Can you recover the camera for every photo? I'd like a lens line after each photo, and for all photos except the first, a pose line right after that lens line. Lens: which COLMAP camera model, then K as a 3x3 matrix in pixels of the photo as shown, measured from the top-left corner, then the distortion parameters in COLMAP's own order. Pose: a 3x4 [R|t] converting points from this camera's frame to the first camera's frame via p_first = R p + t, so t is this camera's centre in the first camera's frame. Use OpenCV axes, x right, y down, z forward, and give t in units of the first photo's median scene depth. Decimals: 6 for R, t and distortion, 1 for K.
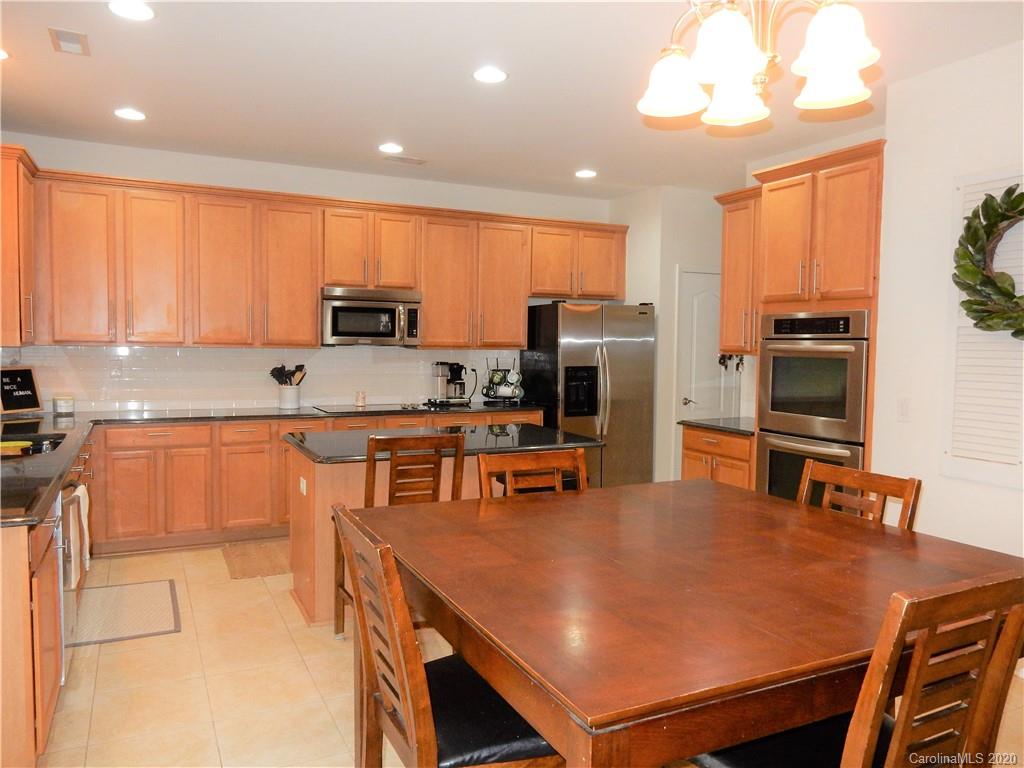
lens RADIAL K [[730.6, 0, 512.0], [0, 730.6, 384.0], [0, 0, 1]] dist [0.001121, 0.000392]
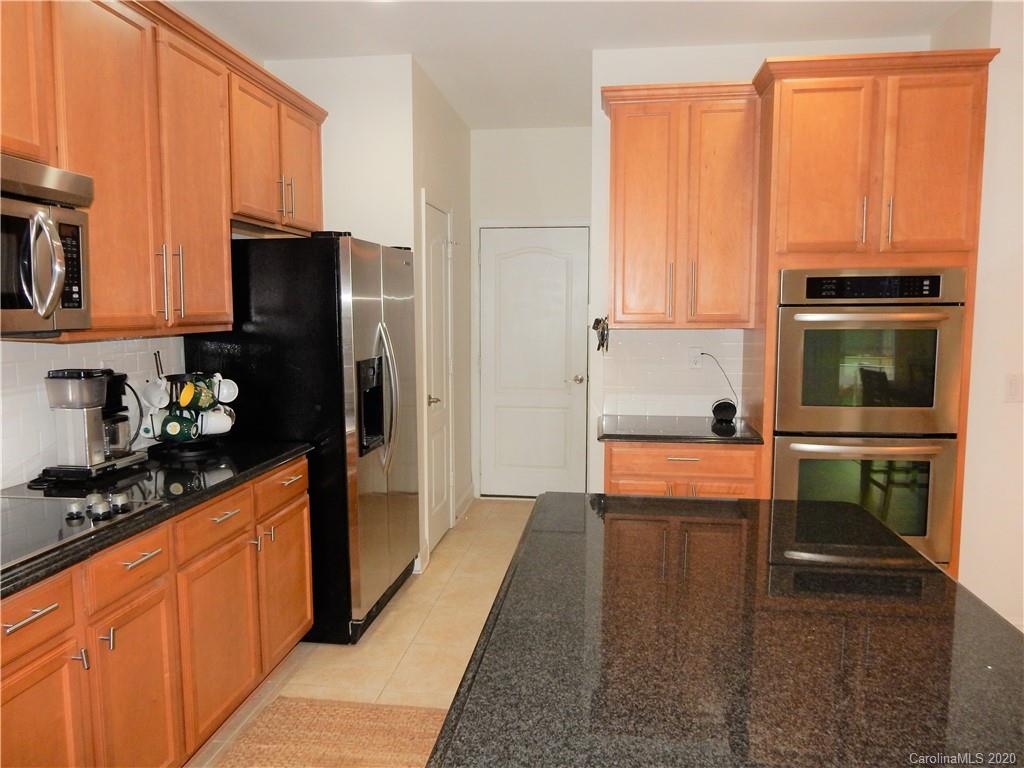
lens RADIAL K [[757.5, 0, 512.0], [0, 757.5, 384.0], [0, 0, 1]] dist [0.005280, 0.002272]
pose [[0.563792, -0.092660, 0.820703, -0.347418], [0.056621, 0.995685, 0.073520, -0.046271], [-0.823974, 0.005019, 0.566606, 0.681990]]
